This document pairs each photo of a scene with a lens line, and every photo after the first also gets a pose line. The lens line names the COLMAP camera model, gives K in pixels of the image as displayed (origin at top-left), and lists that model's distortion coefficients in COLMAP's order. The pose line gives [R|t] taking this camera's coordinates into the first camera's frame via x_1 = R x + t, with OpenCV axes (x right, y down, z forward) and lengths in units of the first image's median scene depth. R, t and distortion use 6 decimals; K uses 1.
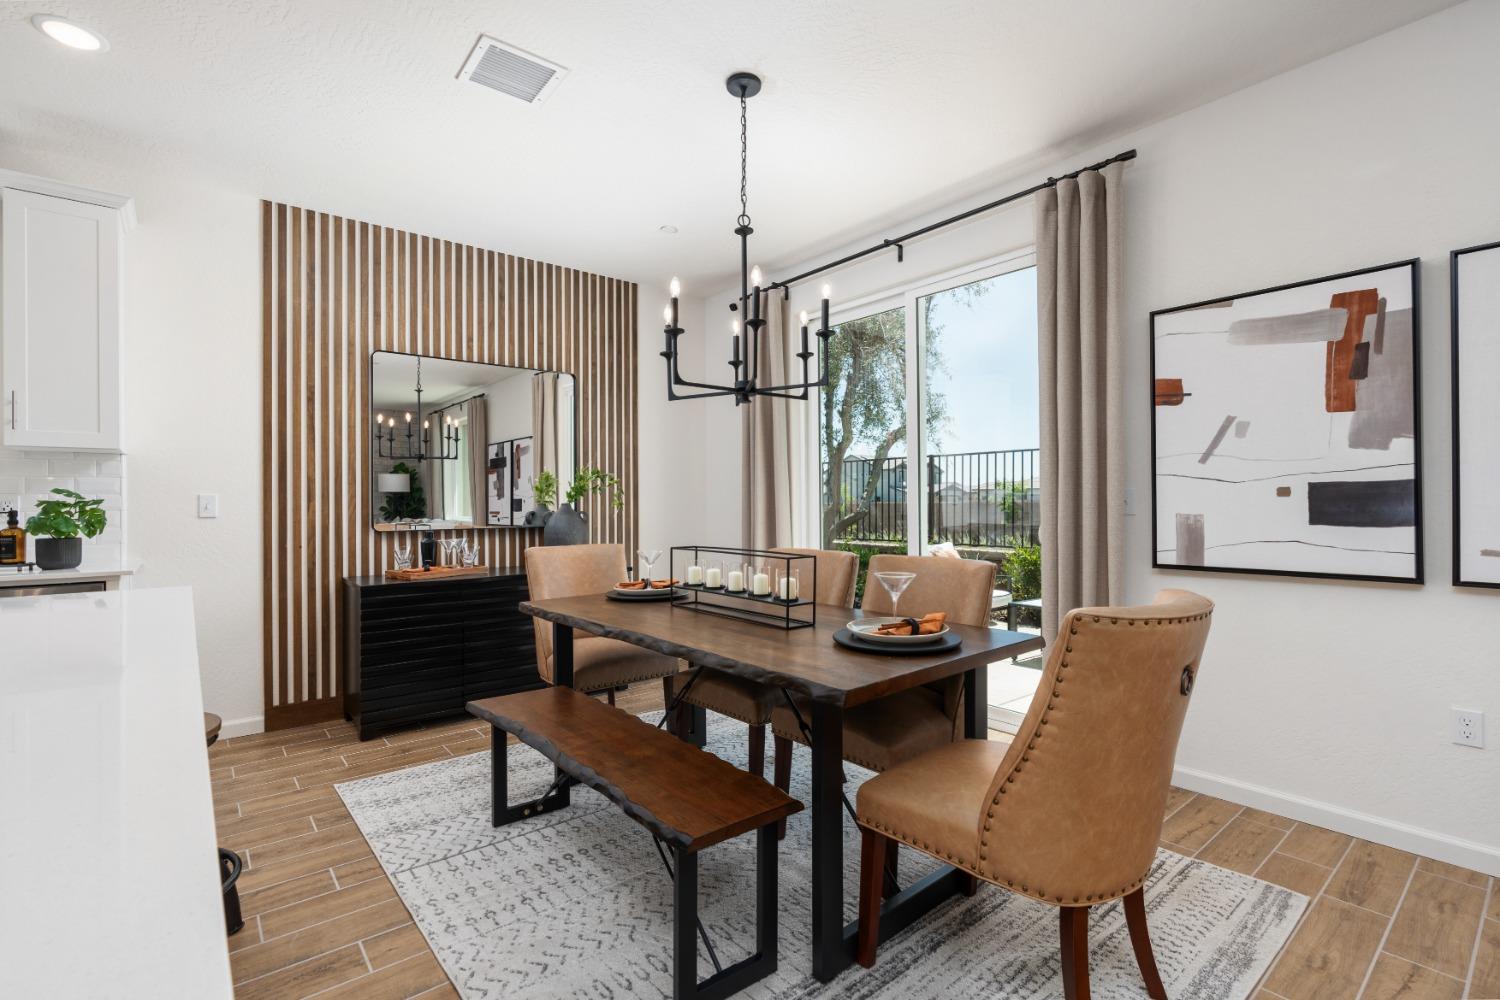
lens RADIAL K [[678.3, 0, 750.0], [0, 678.3, 500.0], [0, 0, 1]] dist [-0.050822, 0.023757]
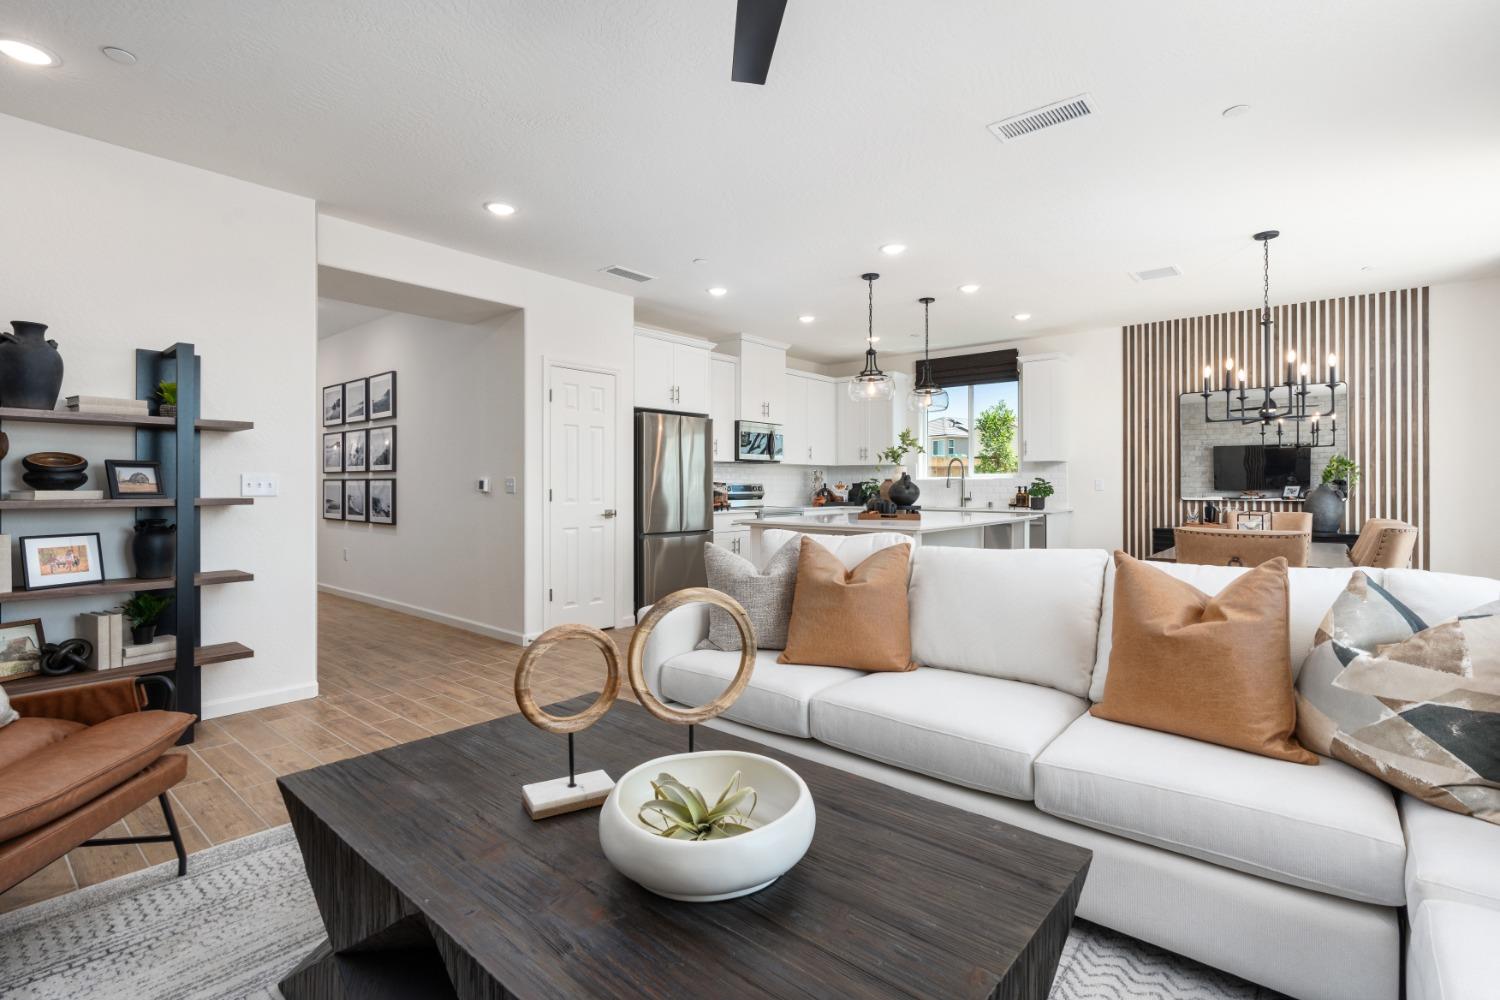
lens RADIAL K [[712.7, 0, 750.0], [0, 712.7, 500.0], [0, 0, 1]] dist [0.000589, 0.000048]
pose [[0.179049, 0.021896, -0.983596, 1.433453], [0.001359, 0.999746, 0.022503, 0.004842], [0.983839, -0.005366, 0.178974, -0.567569]]
